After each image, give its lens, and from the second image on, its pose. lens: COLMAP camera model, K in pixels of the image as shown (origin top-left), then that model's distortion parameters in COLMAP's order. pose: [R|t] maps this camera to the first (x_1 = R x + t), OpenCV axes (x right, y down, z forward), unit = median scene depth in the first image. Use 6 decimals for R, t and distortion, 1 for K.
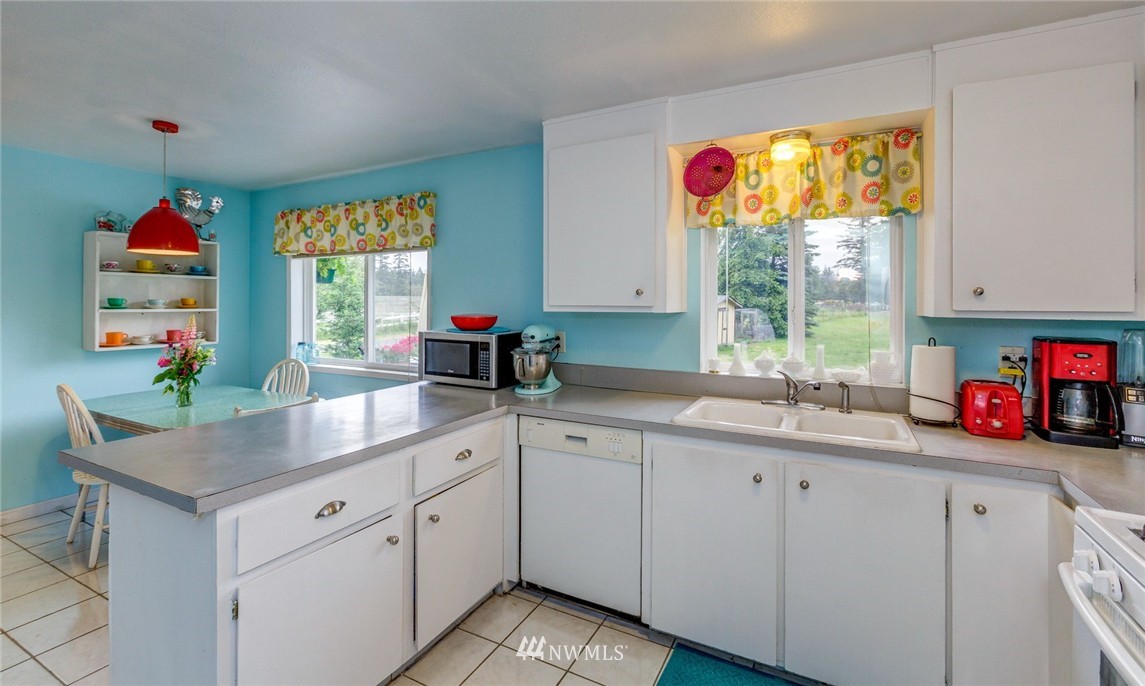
lens RADIAL K [[504.1, 0, 570.2], [0, 504.1, 303.7], [0, 0, 1]] dist [-0.000961, -0.000589]
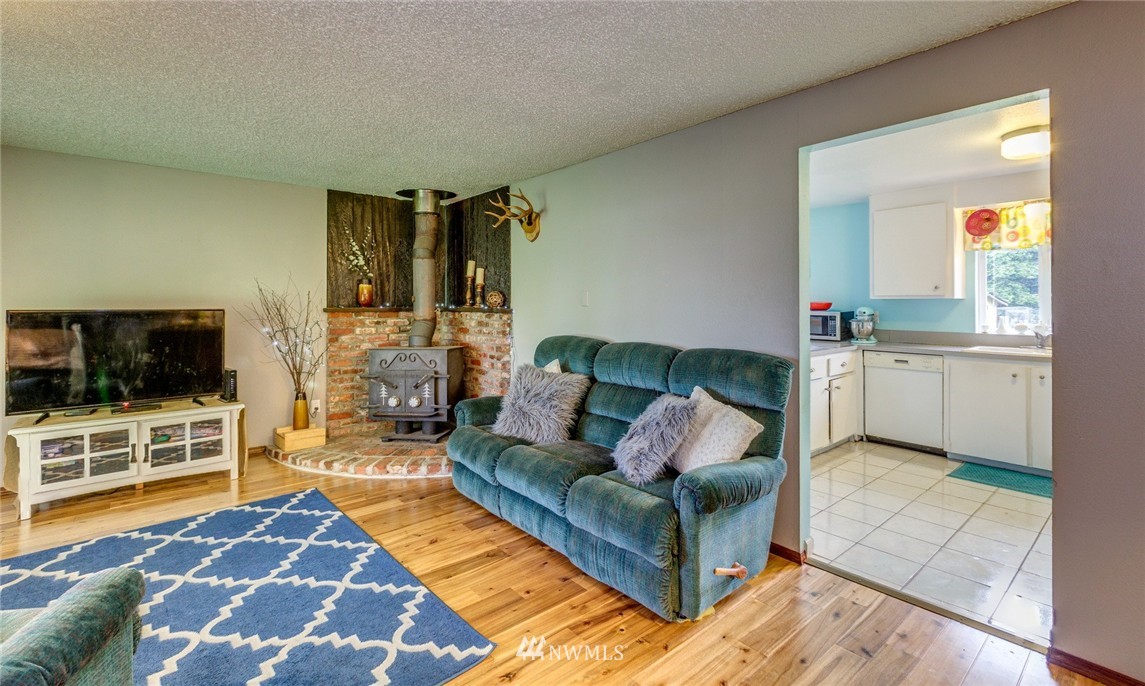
lens RADIAL K [[504.1, 0, 562.5], [0, 504.1, 299.7], [0, 0, 1]] dist [-0.000961, -0.000589]
pose [[0.922105, -0.006772, -0.386882, -0.407214], [0.003550, 0.999953, -0.009042, 0.032592], [0.386925, 0.006964, 0.922085, -1.228775]]
